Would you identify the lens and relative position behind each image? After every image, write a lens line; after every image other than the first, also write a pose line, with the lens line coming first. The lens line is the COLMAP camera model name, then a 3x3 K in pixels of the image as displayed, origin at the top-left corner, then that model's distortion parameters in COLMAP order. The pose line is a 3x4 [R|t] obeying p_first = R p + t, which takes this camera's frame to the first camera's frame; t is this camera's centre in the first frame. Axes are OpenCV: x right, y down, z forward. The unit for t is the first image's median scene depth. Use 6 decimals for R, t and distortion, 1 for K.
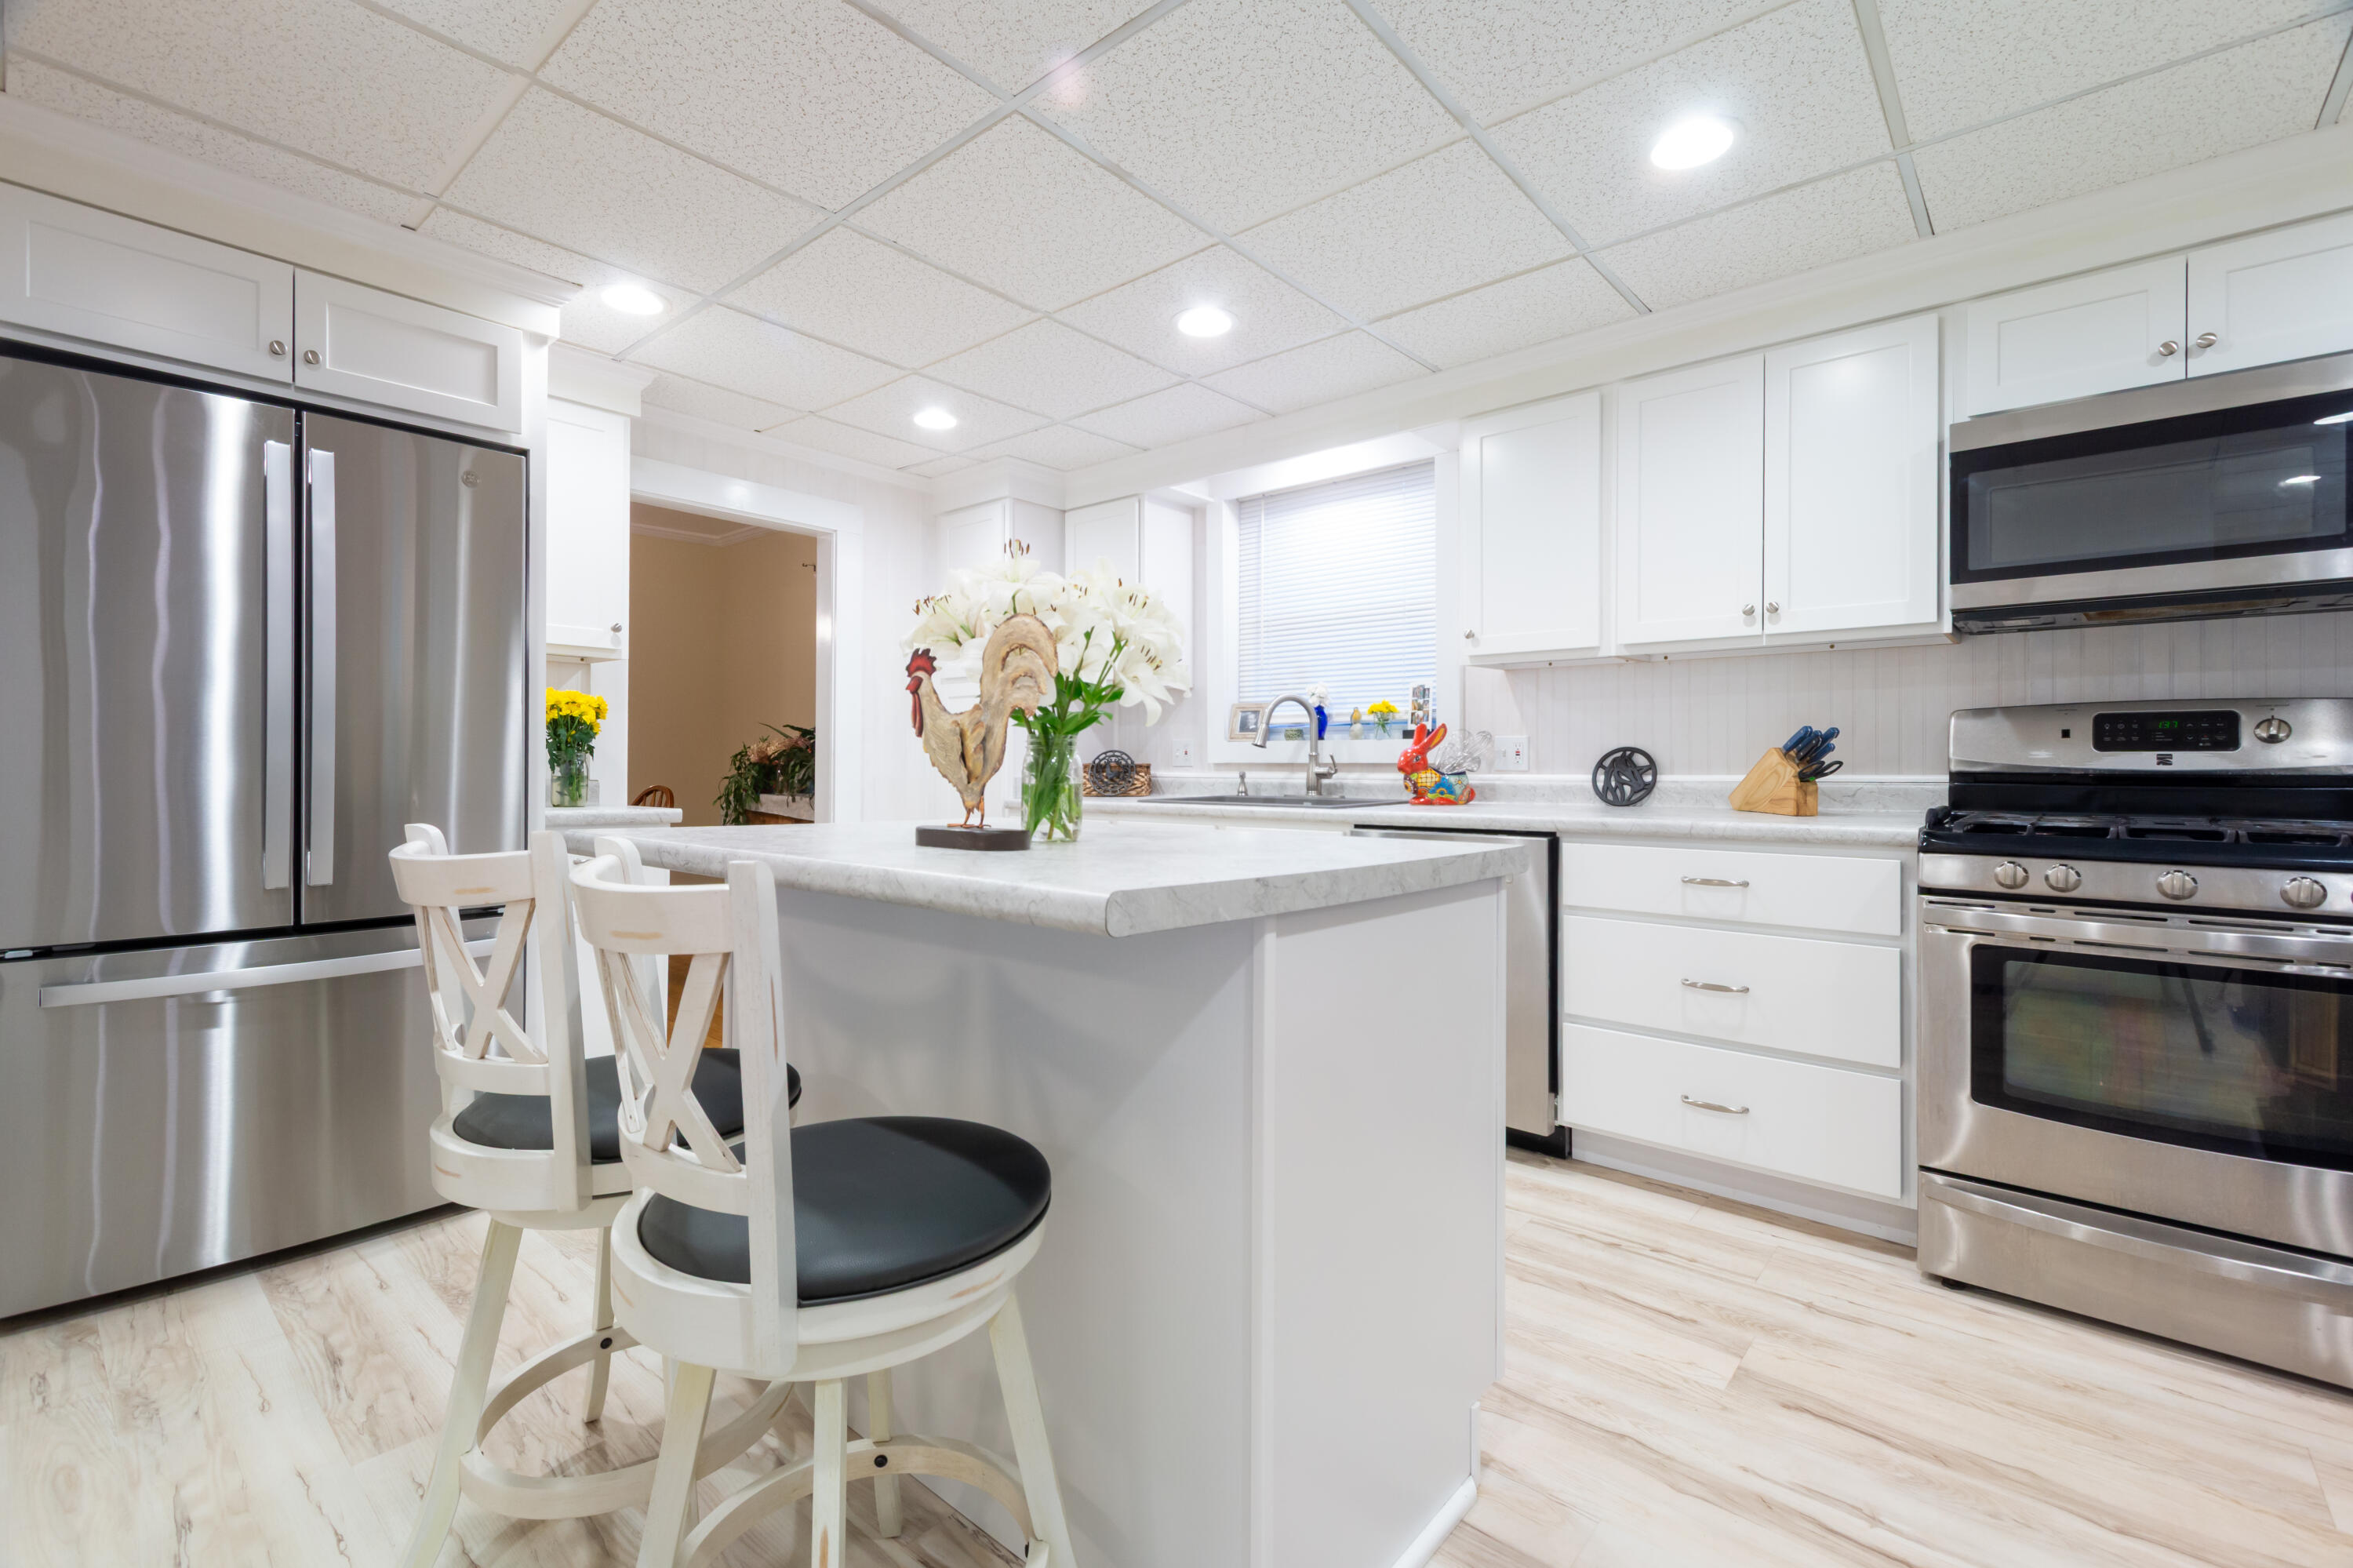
lens RADIAL K [[1014.4, 0, 1173.3], [0, 1014.4, 772.4], [0, 0, 1]] dist [-0.000150, -0.000174]
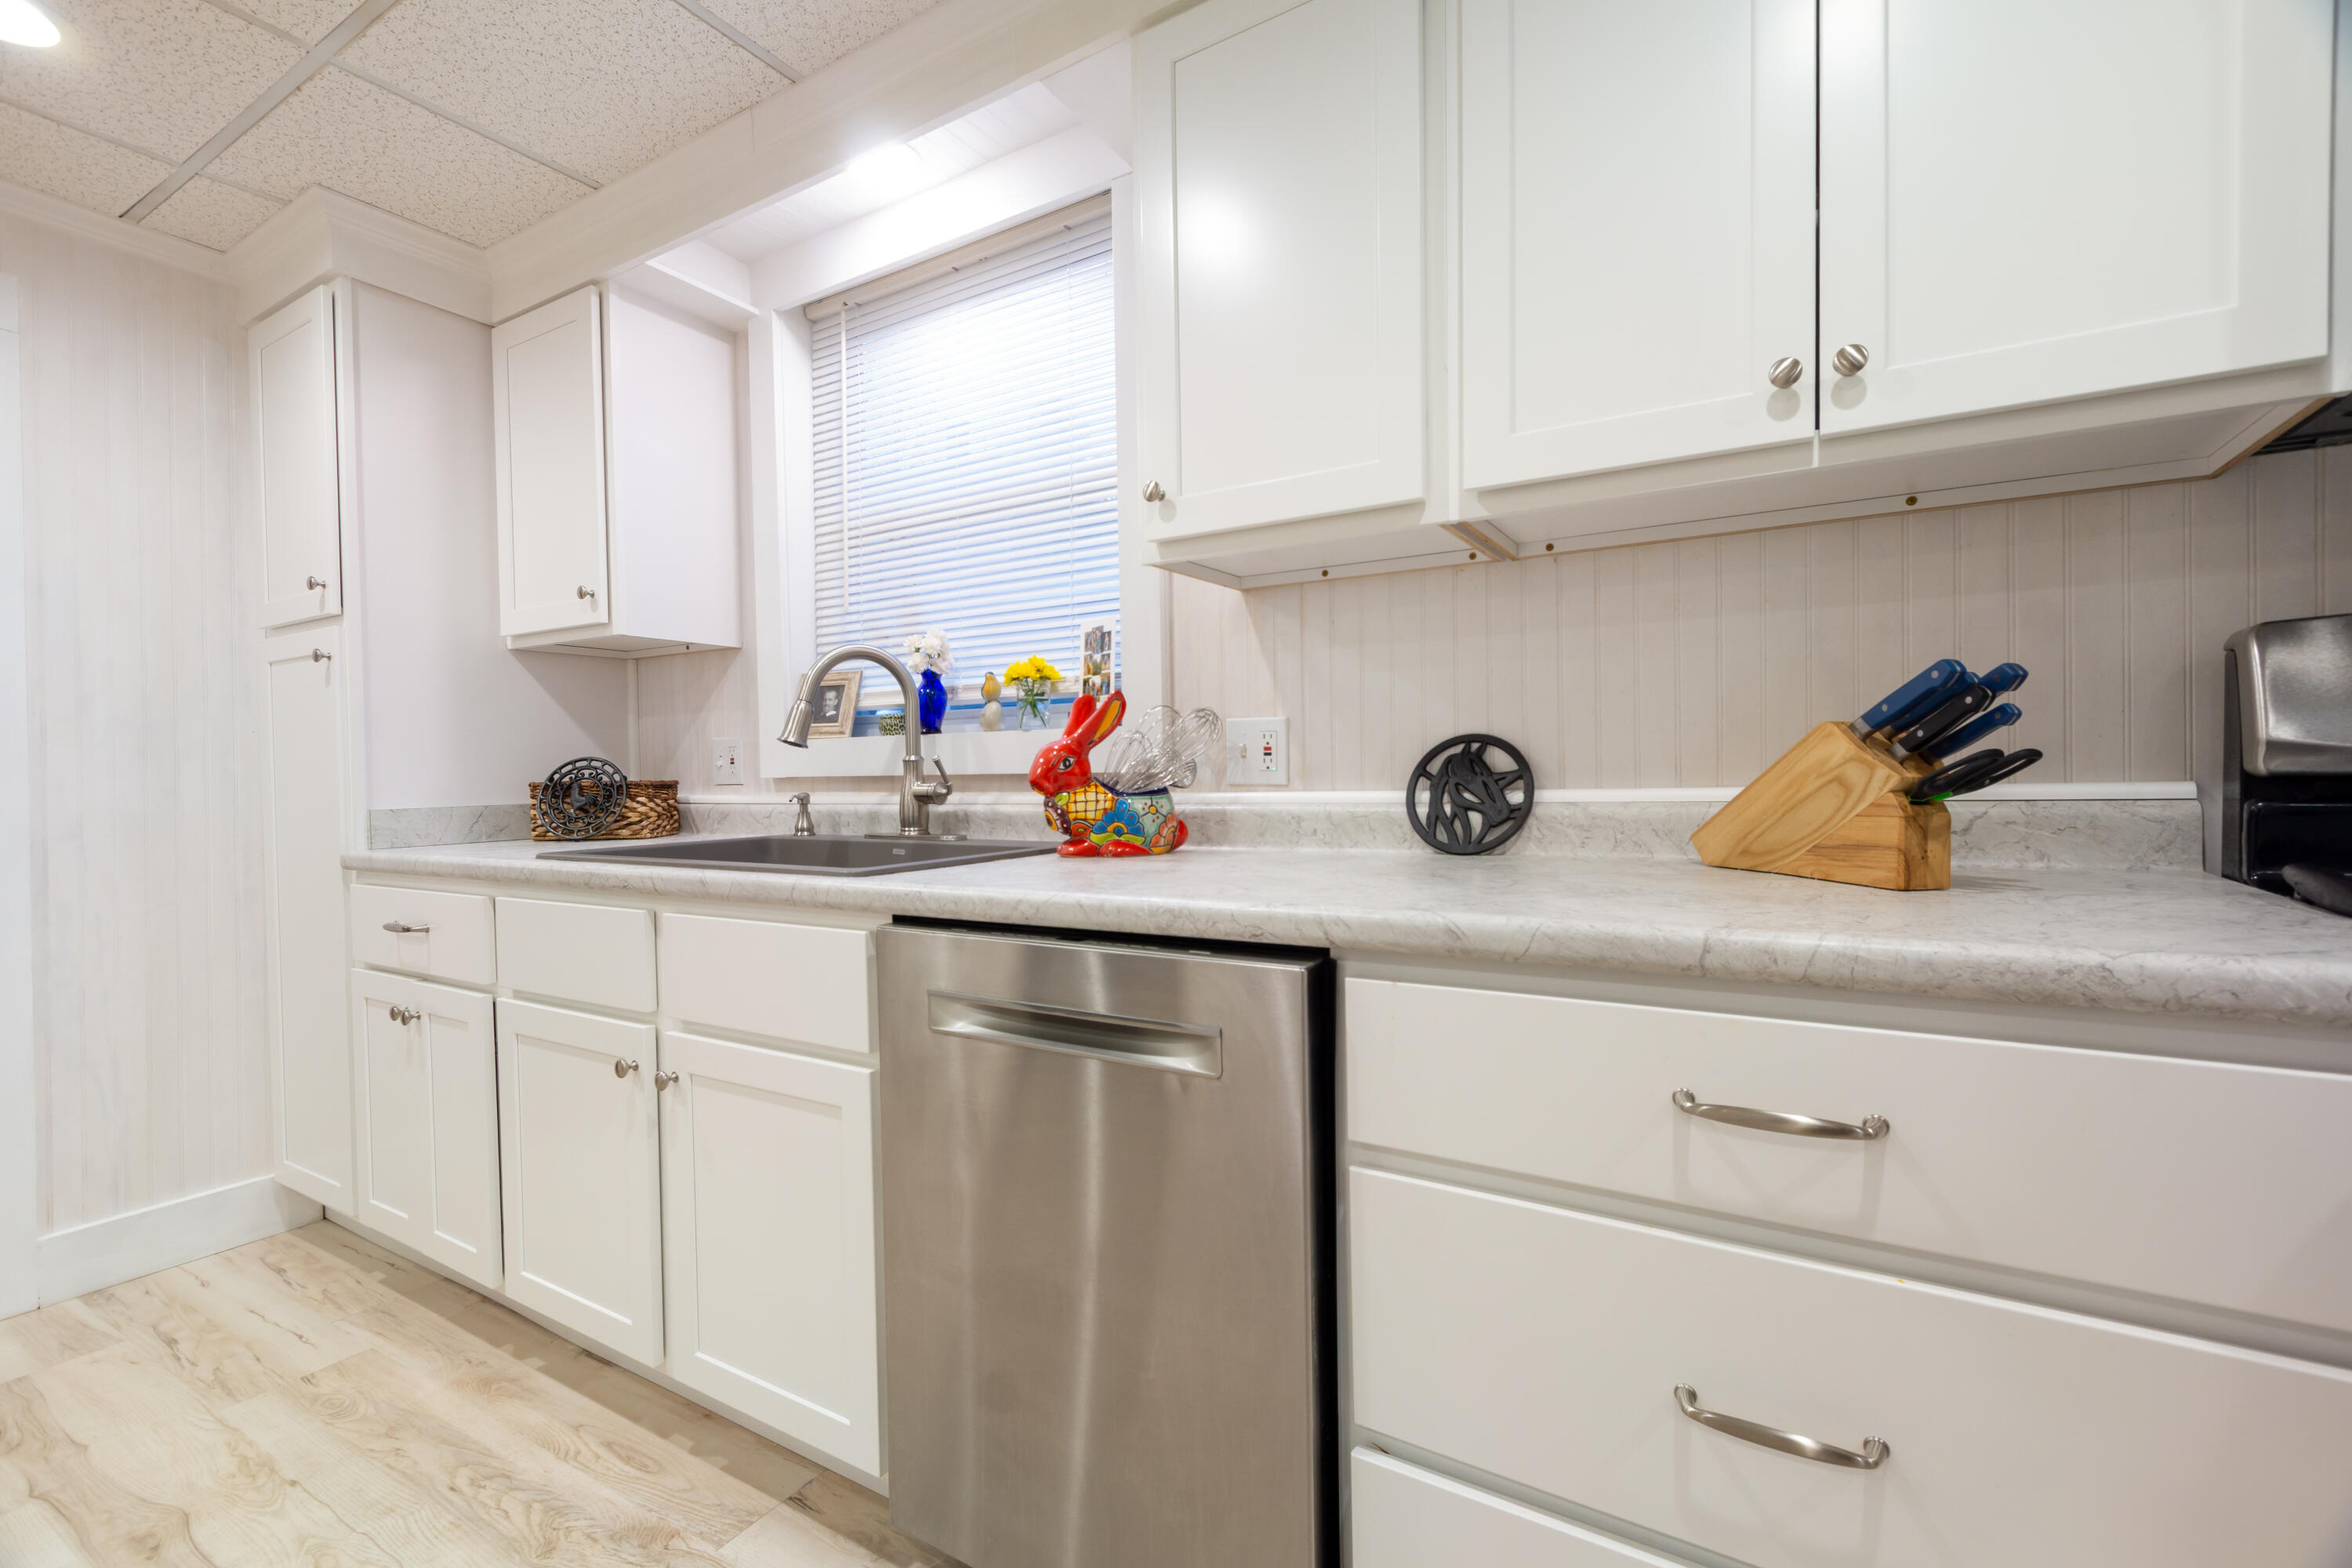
lens RADIAL K [[1013.9, 0, 1166.7], [0, 1013.9, 792.7], [0, 0, 1]] dist [-0.000150, -0.000174]
pose [[0.984080, -0.015942, 0.177007, 0.200650], [0.015065, 0.999867, 0.006299, -0.001657], [-0.177084, -0.003532, 0.984189, 0.509564]]
